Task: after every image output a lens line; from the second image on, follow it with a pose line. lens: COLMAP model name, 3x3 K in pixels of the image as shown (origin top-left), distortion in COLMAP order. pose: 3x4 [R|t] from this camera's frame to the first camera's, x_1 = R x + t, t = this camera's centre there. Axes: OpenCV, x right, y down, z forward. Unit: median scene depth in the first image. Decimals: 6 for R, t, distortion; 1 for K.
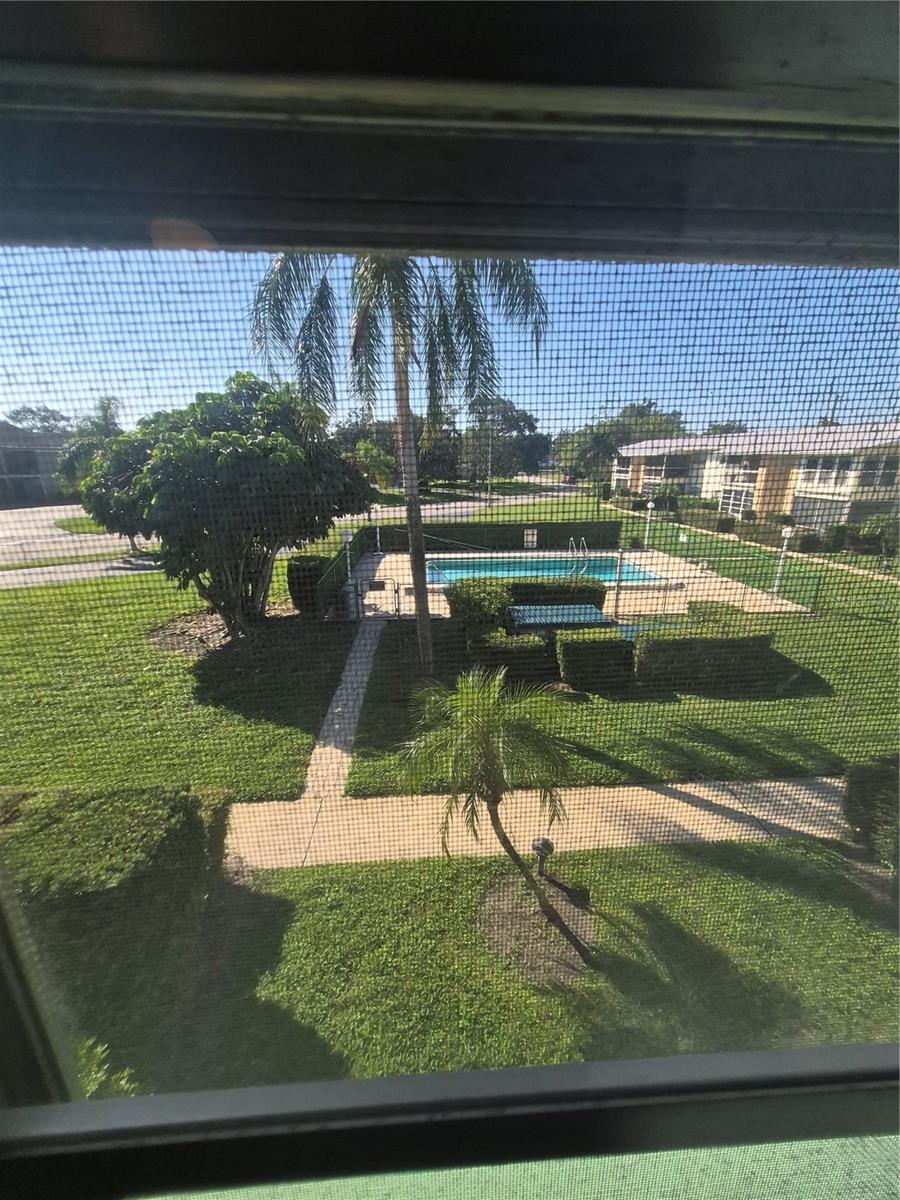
lens RADIAL K [[469.9, 0, 448.6], [0, 469.9, 597.8], [0, 0, 1]] dist [0.003006, -0.002426]
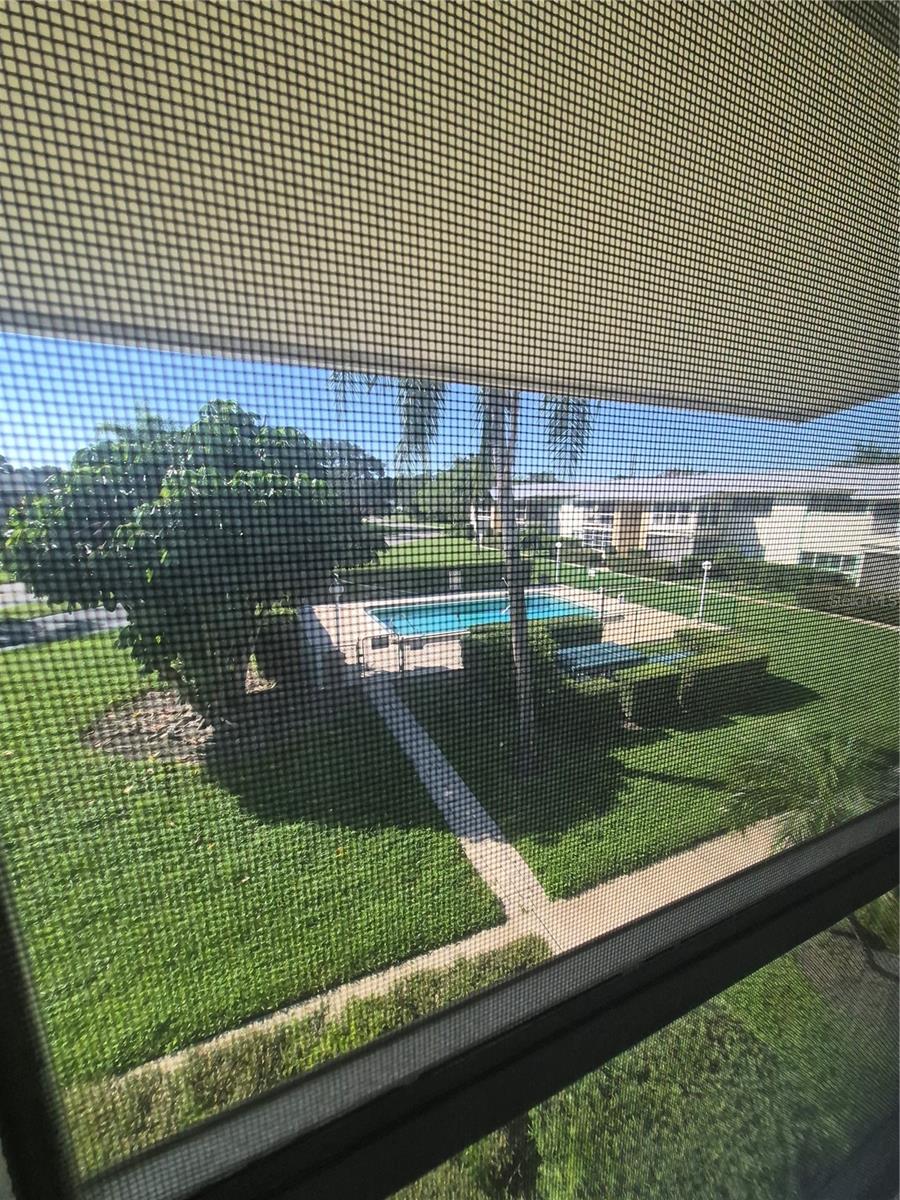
lens RADIAL K [[469.9, 0, 450.5], [0, 469.9, 600.9], [0, 0, 1]] dist [0.003006, -0.002426]
pose [[0.939431, -0.065479, 0.336425, -0.175929], [0.091245, 0.993938, -0.061340, -0.021426], [-0.330369, 0.088322, 0.939711, 0.057855]]
